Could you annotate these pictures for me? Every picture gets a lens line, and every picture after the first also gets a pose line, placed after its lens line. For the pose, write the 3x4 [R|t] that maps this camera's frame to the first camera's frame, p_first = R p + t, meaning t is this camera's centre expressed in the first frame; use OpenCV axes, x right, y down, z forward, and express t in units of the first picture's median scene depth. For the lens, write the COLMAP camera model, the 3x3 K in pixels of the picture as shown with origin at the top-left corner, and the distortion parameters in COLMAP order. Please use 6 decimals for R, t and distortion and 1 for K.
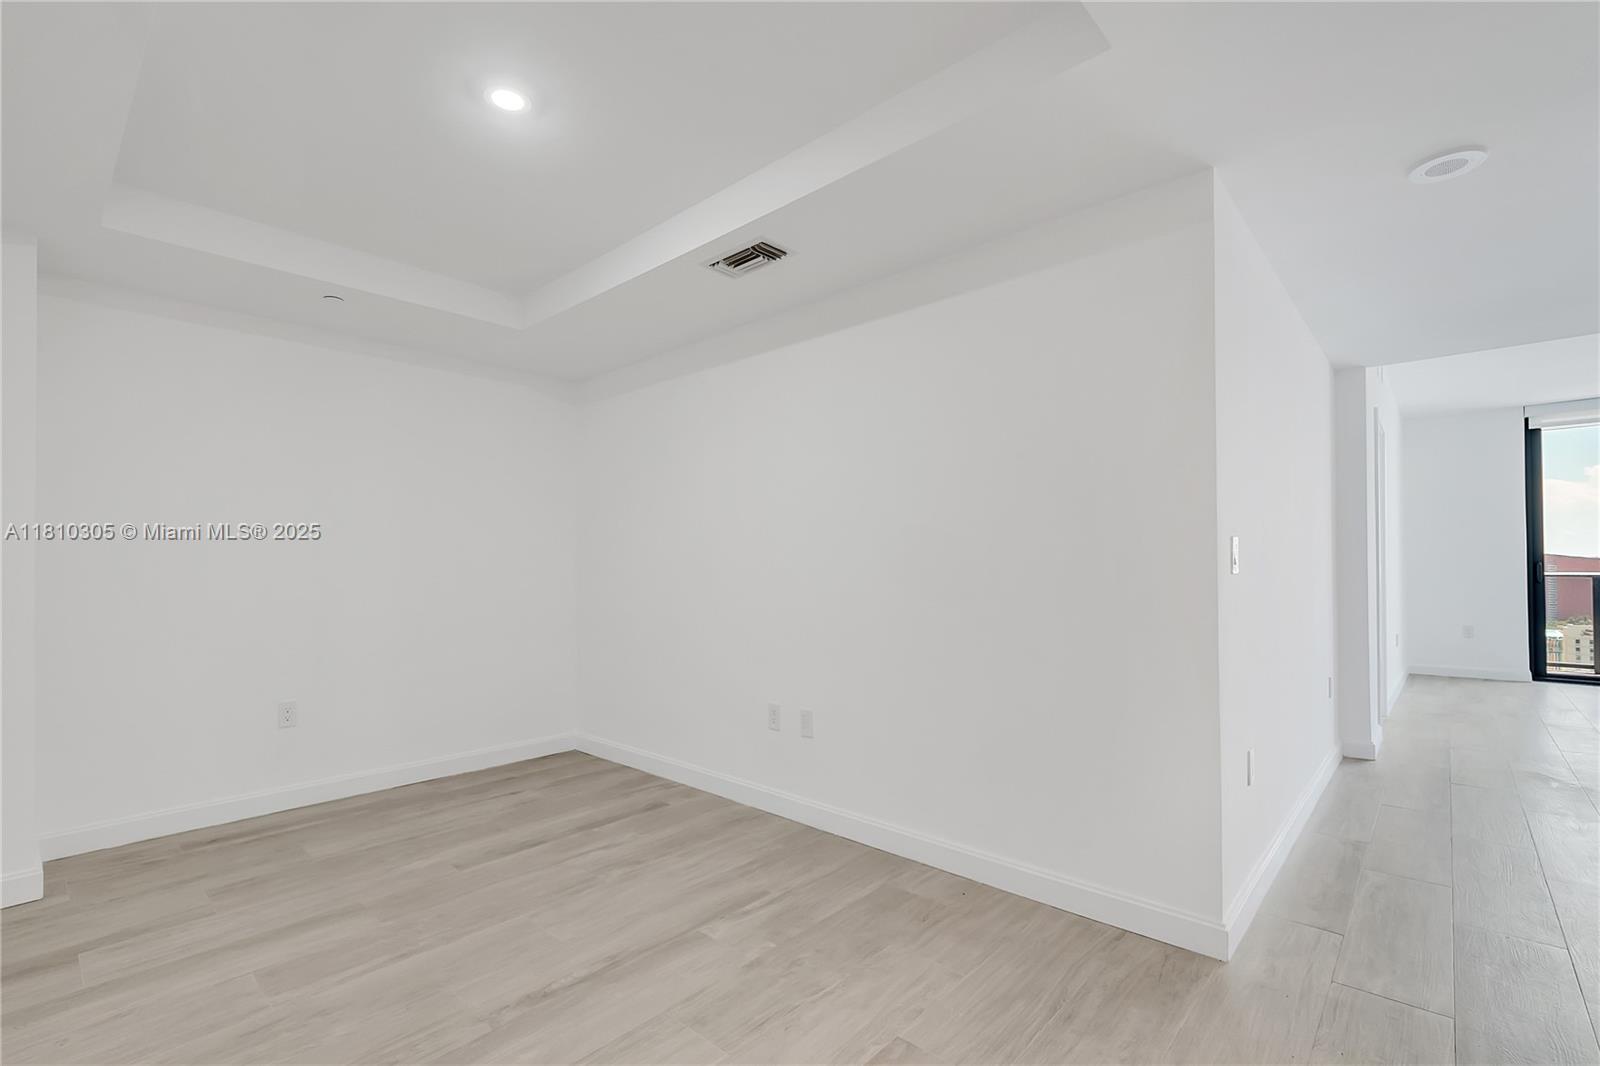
lens RADIAL K [[726.3, 0, 780.9], [0, 726.3, 538.9], [0, 0, 1]] dist [0.001586, -0.000012]
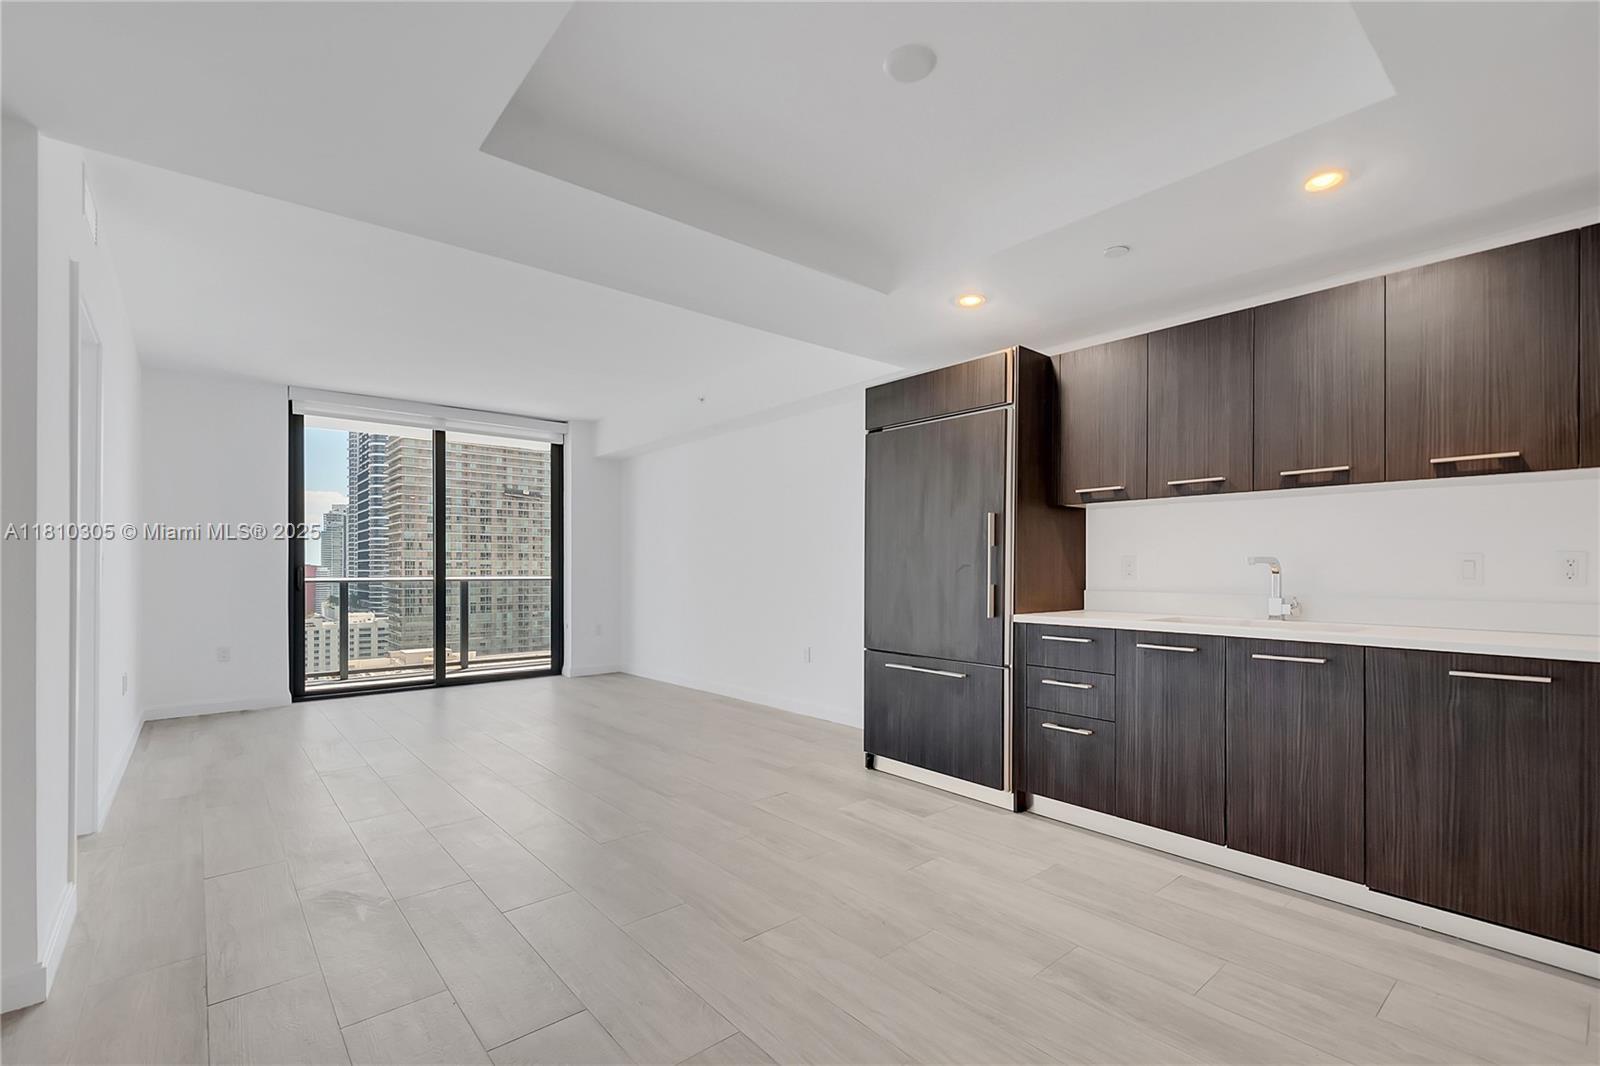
lens RADIAL K [[701.9, 0, 797.1], [0, 701.9, 570.5], [0, 0, 1]] dist [0.000302, 0.000253]
pose [[0.120110, -0.007754, 0.992730, 0.272183], [-0.026681, 0.999583, 0.011036, 0.011727], [-0.992402, -0.027813, 0.119853, 0.302536]]
